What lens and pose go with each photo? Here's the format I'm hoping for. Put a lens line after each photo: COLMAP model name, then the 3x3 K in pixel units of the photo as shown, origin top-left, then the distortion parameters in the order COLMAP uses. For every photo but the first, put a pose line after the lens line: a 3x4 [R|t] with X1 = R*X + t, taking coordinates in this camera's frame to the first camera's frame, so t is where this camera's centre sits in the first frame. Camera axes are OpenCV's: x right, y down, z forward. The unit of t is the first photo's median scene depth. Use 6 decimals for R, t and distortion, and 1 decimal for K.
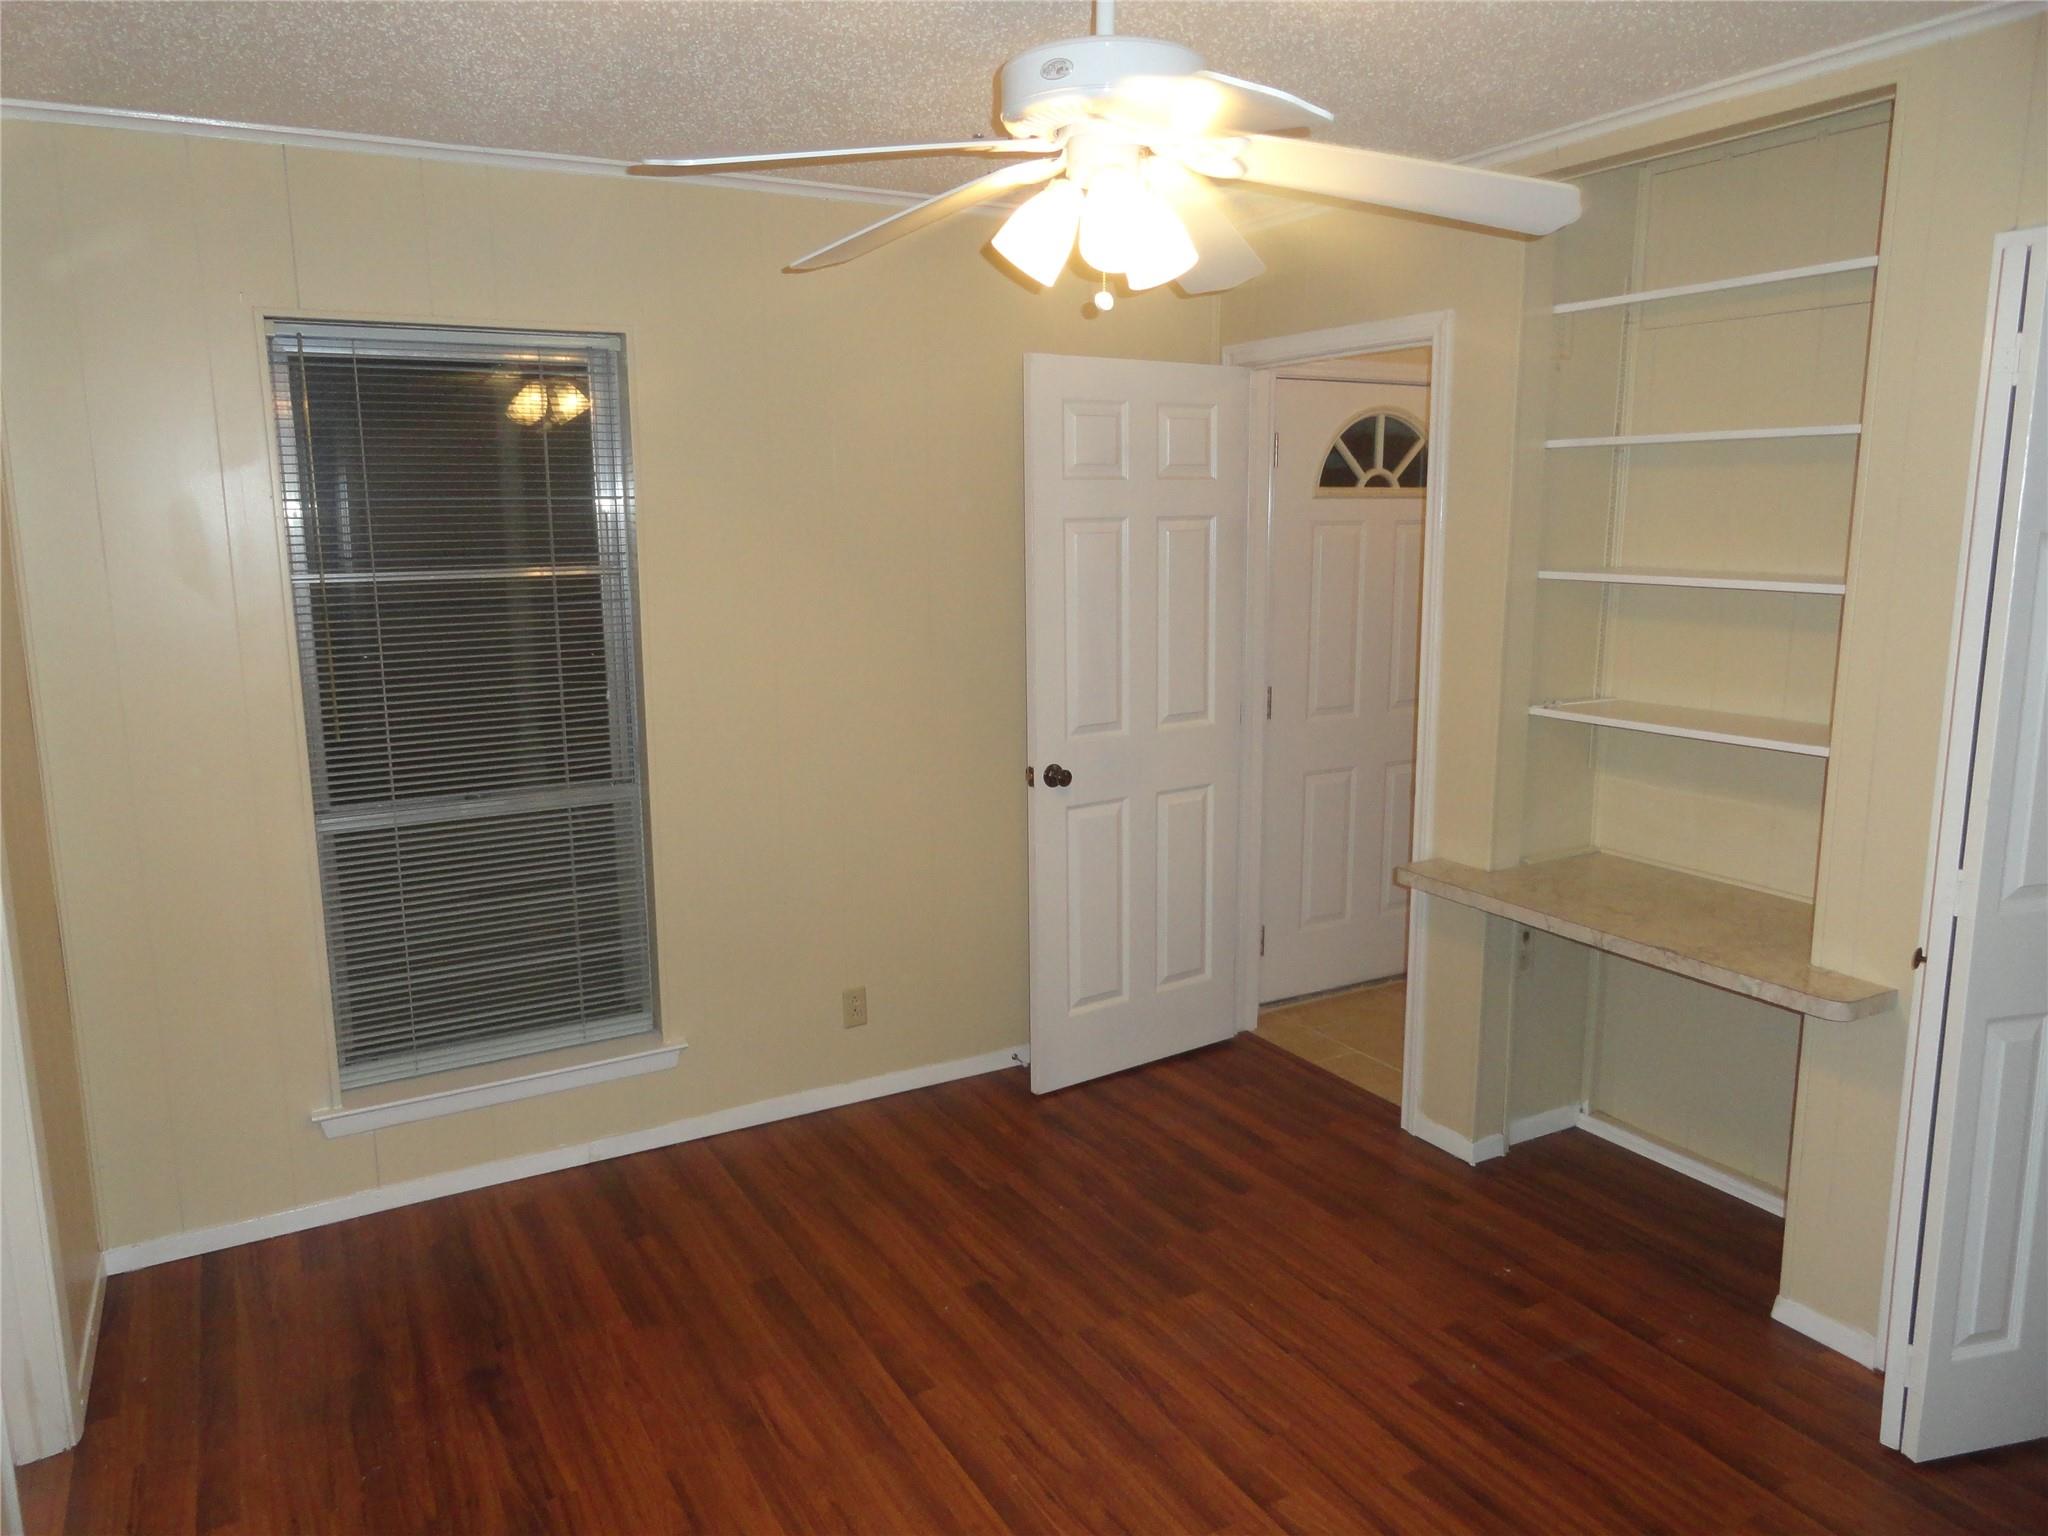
lens RADIAL K [[1398.1, 0, 1024.4], [0, 1398.1, 759.8], [0, 0, 1]] dist [0.002074, 0.009435]
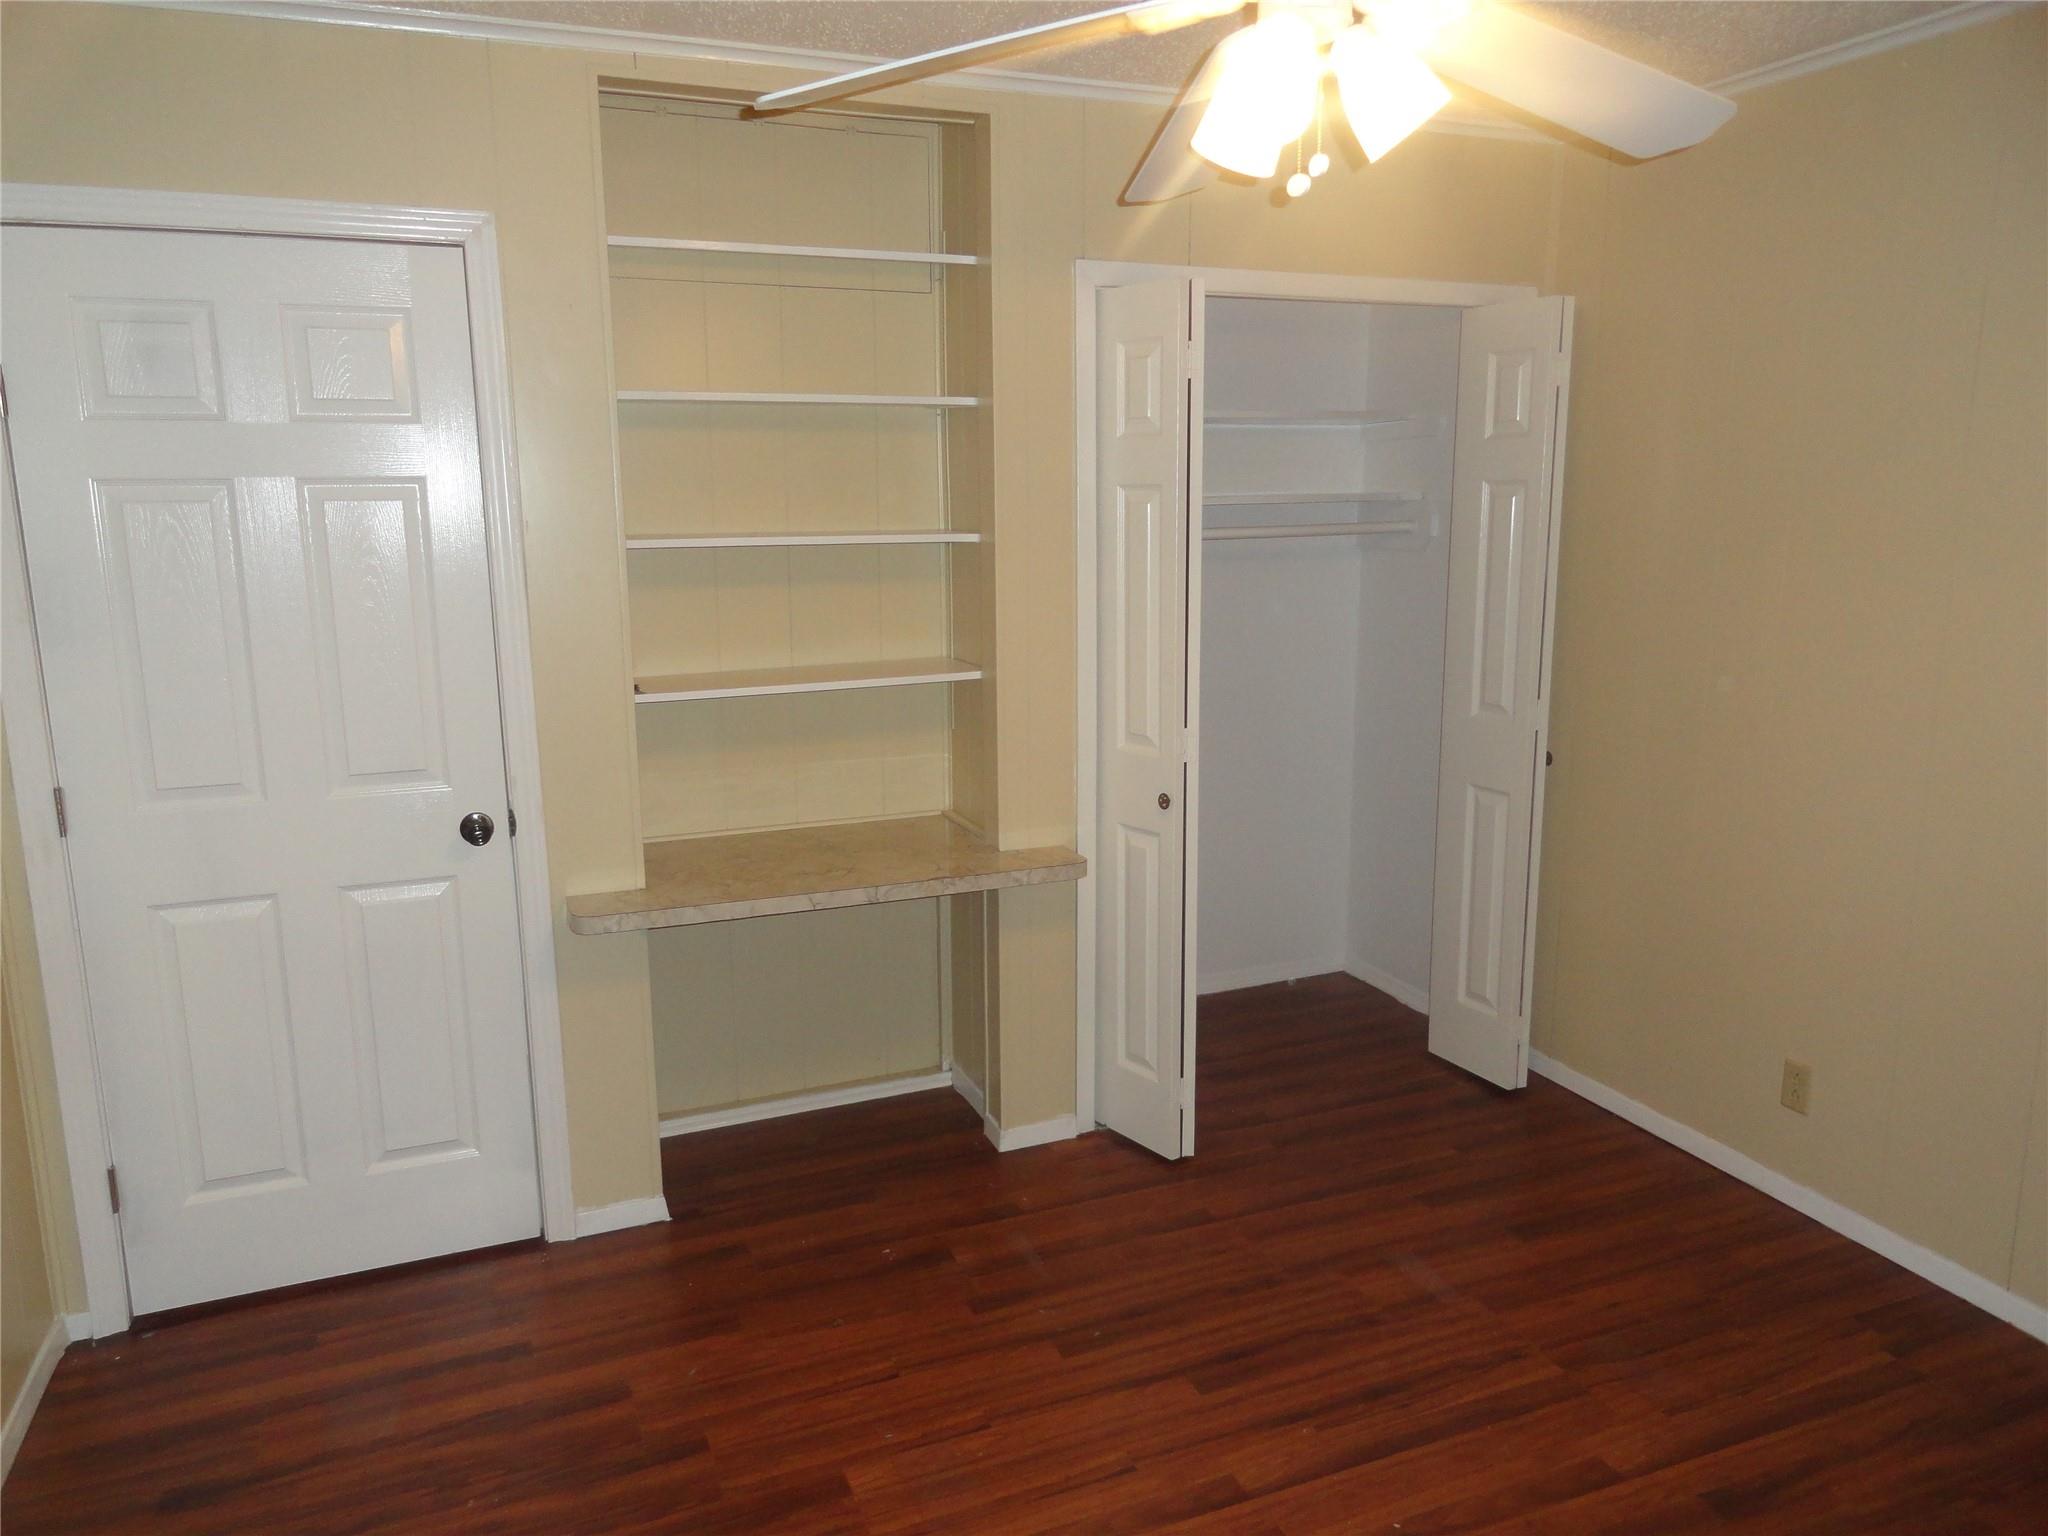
lens RADIAL K [[1398.1, 0, 1022.4], [0, 1398.1, 762.3], [0, 0, 1]] dist [0.002074, 0.009435]
pose [[0.127994, -0.187772, 0.973837, -0.497603], [0.177508, 0.970396, 0.163778, -0.102560], [-0.975760, 0.151901, 0.157536, 0.662372]]
